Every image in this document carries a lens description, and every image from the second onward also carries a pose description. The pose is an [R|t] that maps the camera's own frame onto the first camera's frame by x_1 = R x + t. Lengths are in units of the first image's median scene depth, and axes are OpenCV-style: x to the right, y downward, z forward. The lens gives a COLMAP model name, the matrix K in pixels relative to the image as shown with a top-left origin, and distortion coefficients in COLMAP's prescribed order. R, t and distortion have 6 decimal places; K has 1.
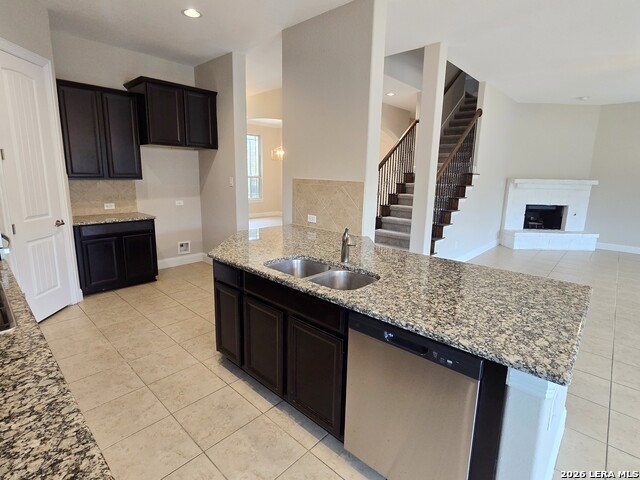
lens RADIAL K [[329.4, 0, 317.4], [0, 329.4, 232.3], [0, 0, 1]] dist [0.001310, -0.000717]
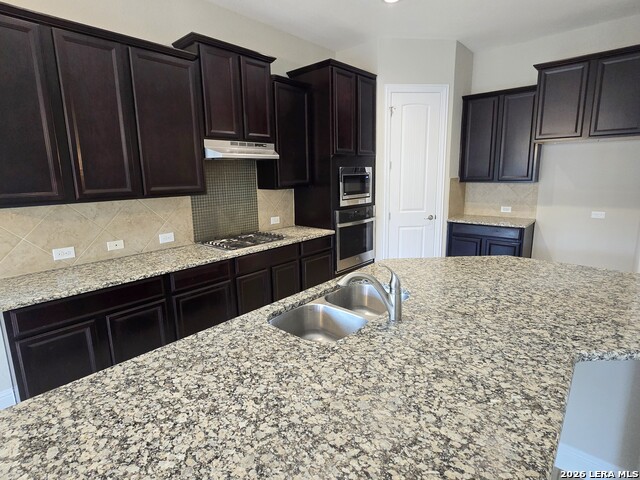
lens RADIAL K [[329.4, 0, 317.4], [0, 329.4, 232.3], [0, 0, 1]] dist [0.001310, -0.000717]
pose [[0.017589, 0.159405, -0.987057, 0.572774], [-0.160604, 0.974841, 0.154570, -0.123083], [0.986862, 0.155806, 0.042748, 0.681510]]
